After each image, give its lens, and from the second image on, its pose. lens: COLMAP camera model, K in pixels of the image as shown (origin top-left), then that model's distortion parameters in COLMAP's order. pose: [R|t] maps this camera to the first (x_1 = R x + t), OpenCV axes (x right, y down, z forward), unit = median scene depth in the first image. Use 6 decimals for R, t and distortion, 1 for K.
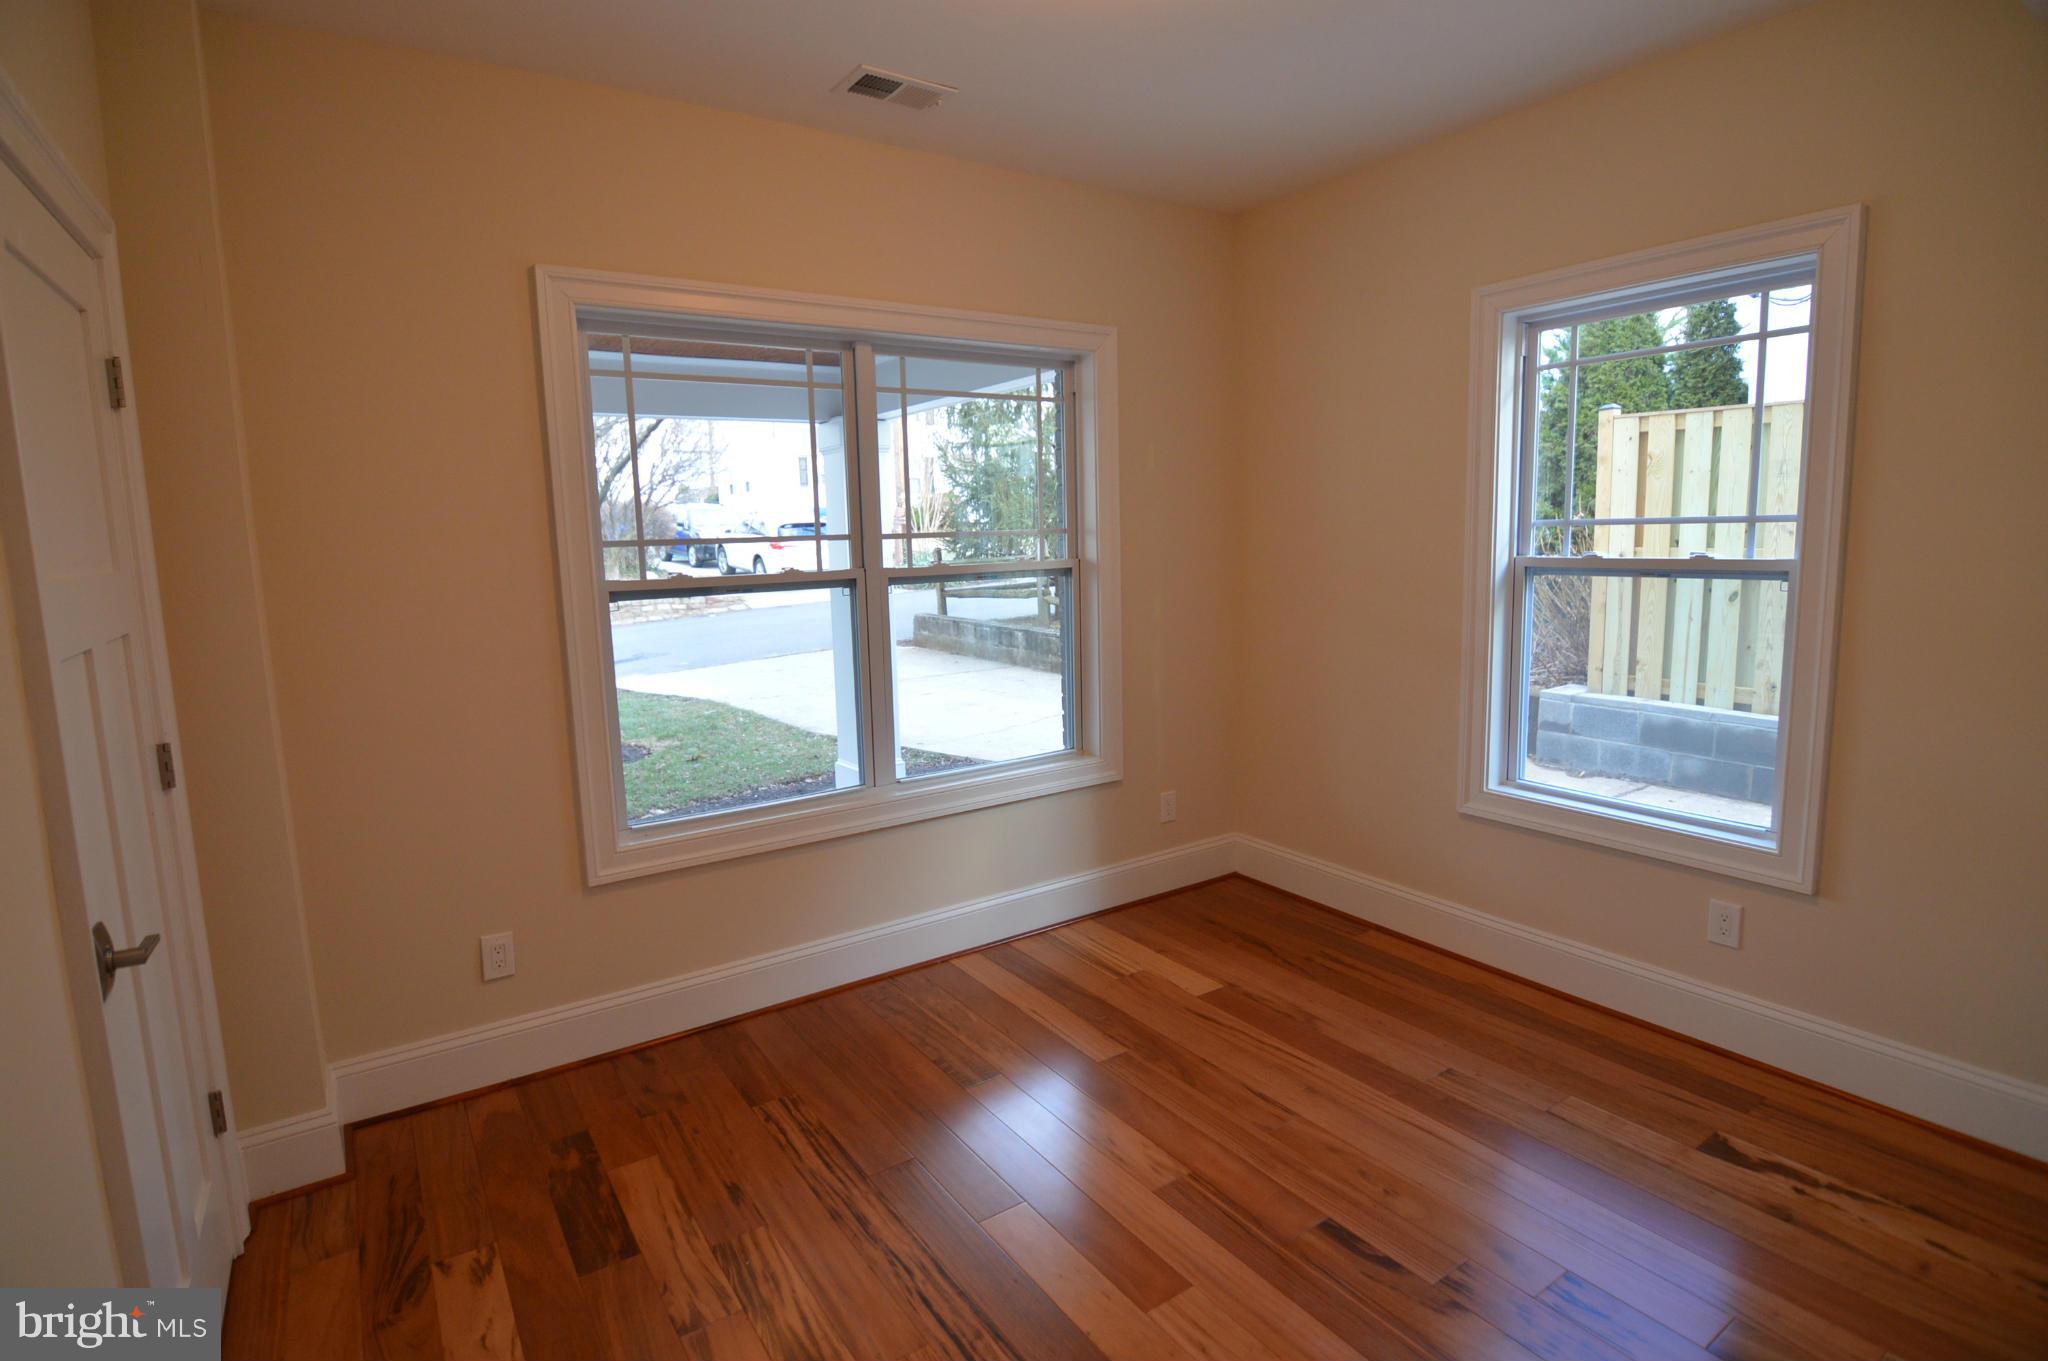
lens RADIAL K [[1010.7, 0, 1019.8], [0, 1010.7, 675.7], [0, 0, 1]] dist [-0.014052, -0.000939]
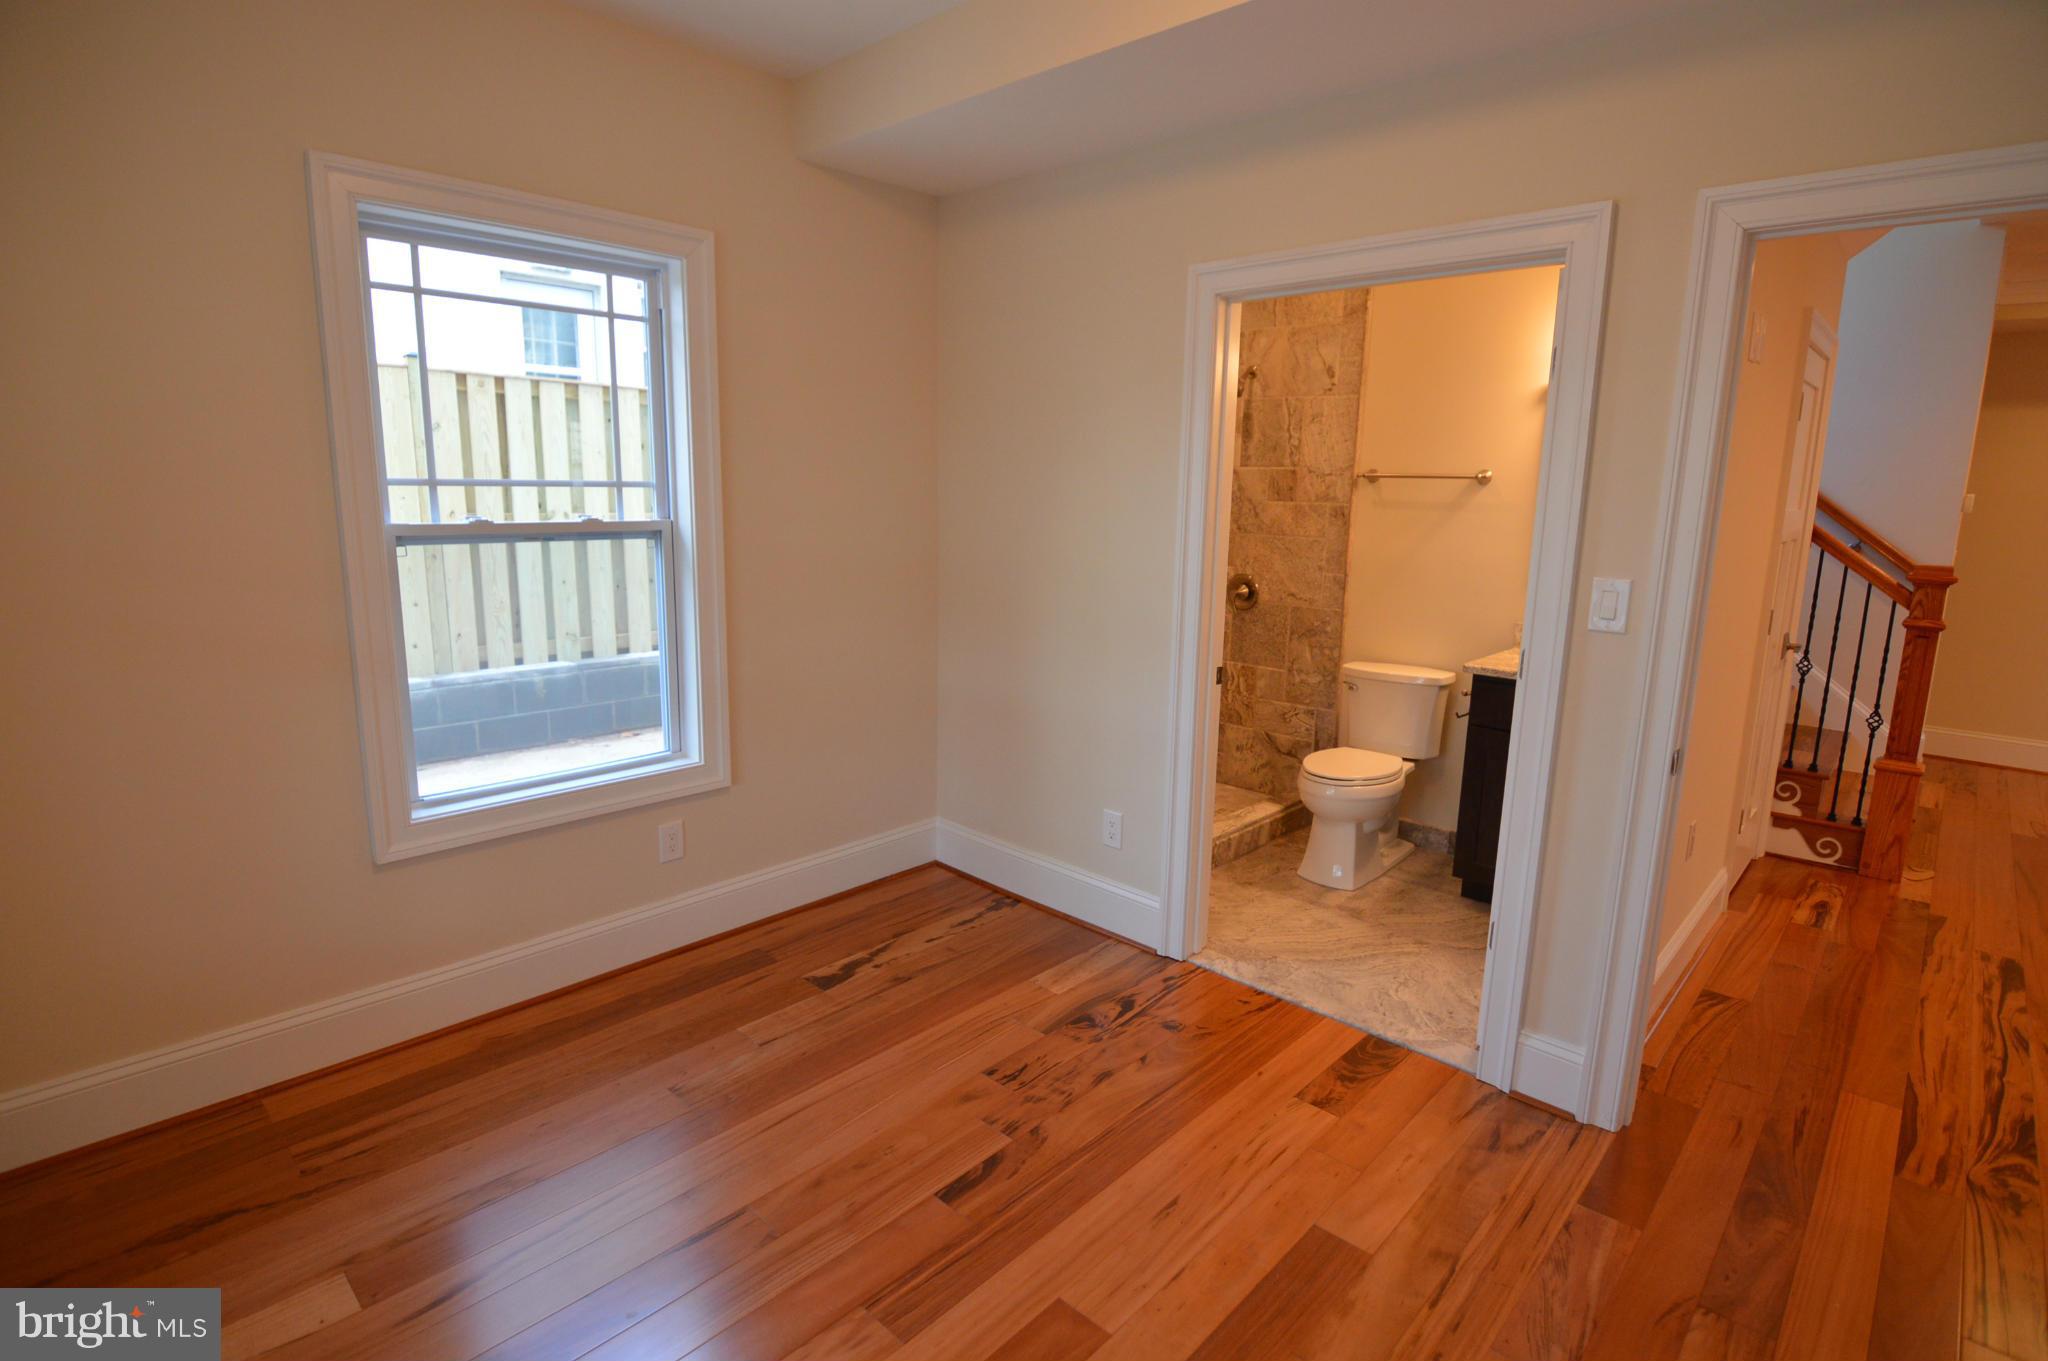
lens RADIAL K [[1010.7, 0, 1017.0], [0, 1010.7, 668.9], [0, 0, 1]] dist [-0.014052, -0.000939]
pose [[-0.214115, -0.155496, 0.964352, -0.435850], [0.129520, 0.974012, 0.185811, -0.100830], [-0.968183, 0.164688, -0.188411, 0.768666]]
